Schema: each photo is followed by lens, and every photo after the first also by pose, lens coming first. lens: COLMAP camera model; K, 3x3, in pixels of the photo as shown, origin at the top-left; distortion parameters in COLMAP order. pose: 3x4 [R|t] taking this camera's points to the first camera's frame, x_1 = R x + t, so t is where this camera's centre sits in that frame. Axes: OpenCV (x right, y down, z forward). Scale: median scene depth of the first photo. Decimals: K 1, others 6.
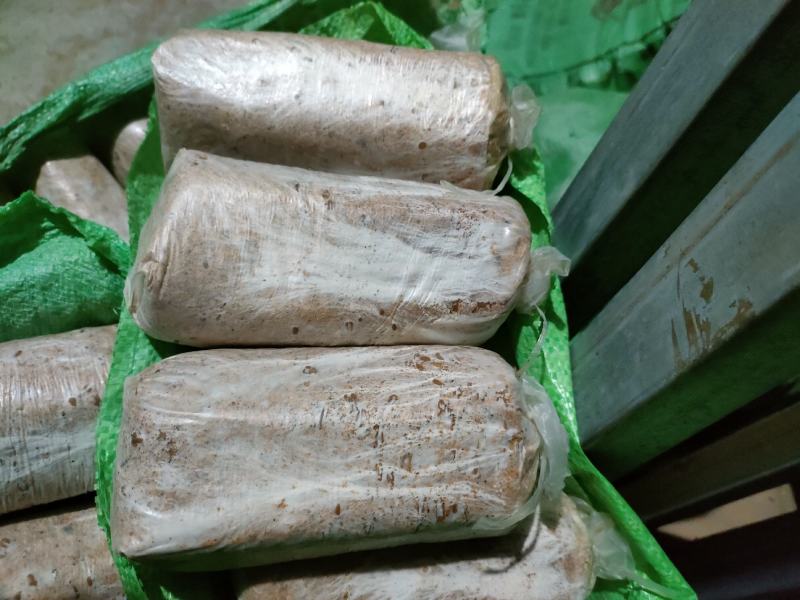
lens RADIAL K [[616.5, 0, 383.0], [0, 616.5, 276.0], [0, 0, 1]] dist [0.000529, 0.013132]
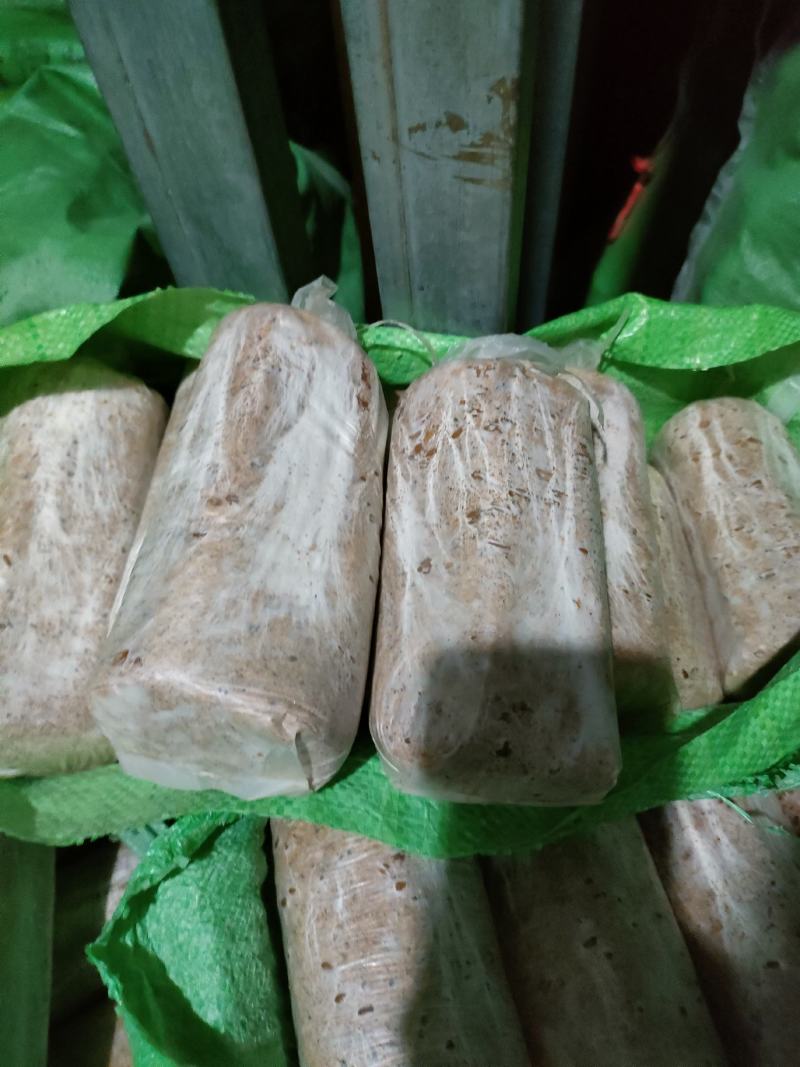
lens RADIAL K [[822.2, 0, 400.0], [0, 822.2, 533.5], [0, 0, 1]] dist [0.000529, 0.013132]
pose [[0.144266, -0.946837, 0.287554, -0.396169], [0.877574, 0.256692, 0.404936, -0.340056], [-0.457221, 0.193931, 0.867952, 0.022107]]
